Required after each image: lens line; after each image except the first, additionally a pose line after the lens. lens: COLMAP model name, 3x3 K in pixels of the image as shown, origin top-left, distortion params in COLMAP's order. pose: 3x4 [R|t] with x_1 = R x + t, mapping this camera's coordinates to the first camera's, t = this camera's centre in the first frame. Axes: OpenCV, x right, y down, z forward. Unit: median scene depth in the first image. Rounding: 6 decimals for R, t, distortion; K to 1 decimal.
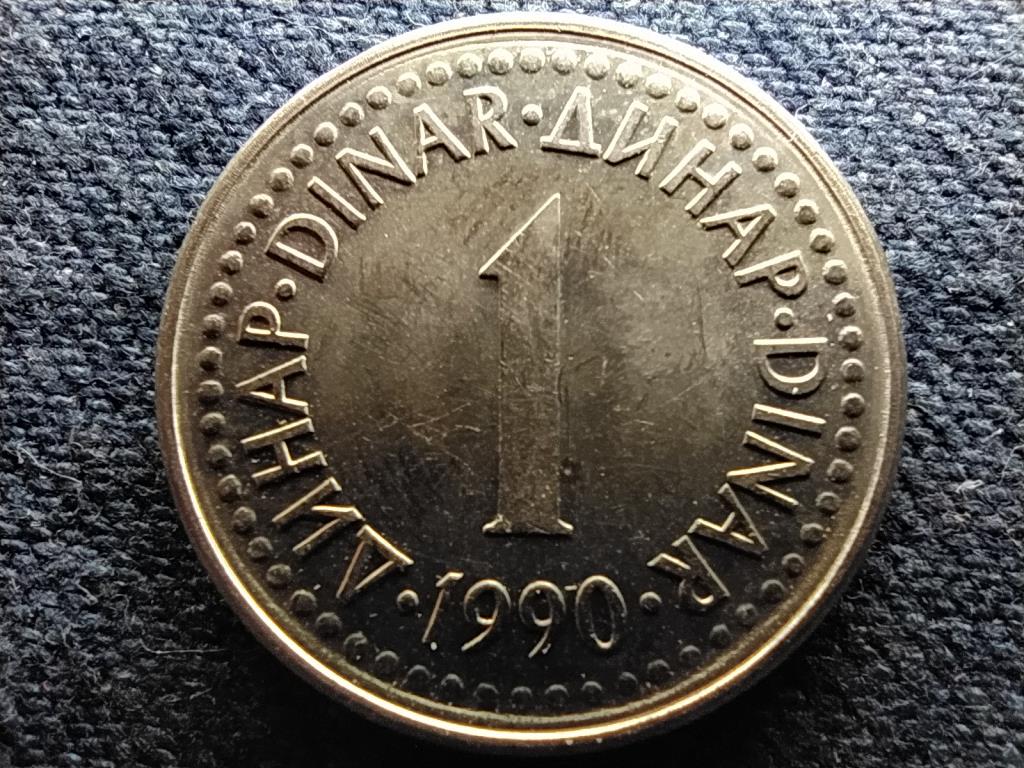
lens RADIAL K [[681.7, 0, 511.2], [0, 681.7, 384.8], [0, 0, 1]] dist [0.022015, -0.037517]
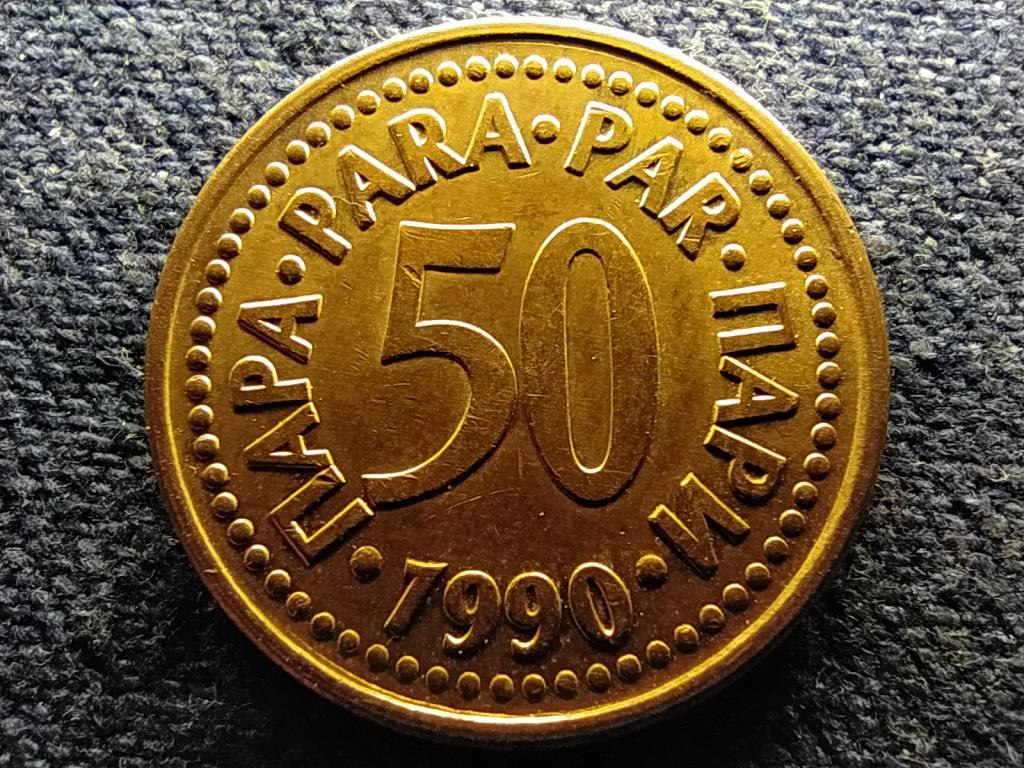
lens RADIAL K [[681.7, 0, 504.5], [0, 681.7, 389.0], [0, 0, 1]] dist [0.022015, -0.037517]
pose [[0.999992, 0.001623, 0.003537, -0.175900], [-0.001563, 0.999854, -0.017019, 0.145201], [-0.003564, 0.017013, 0.999849, 0.053547]]
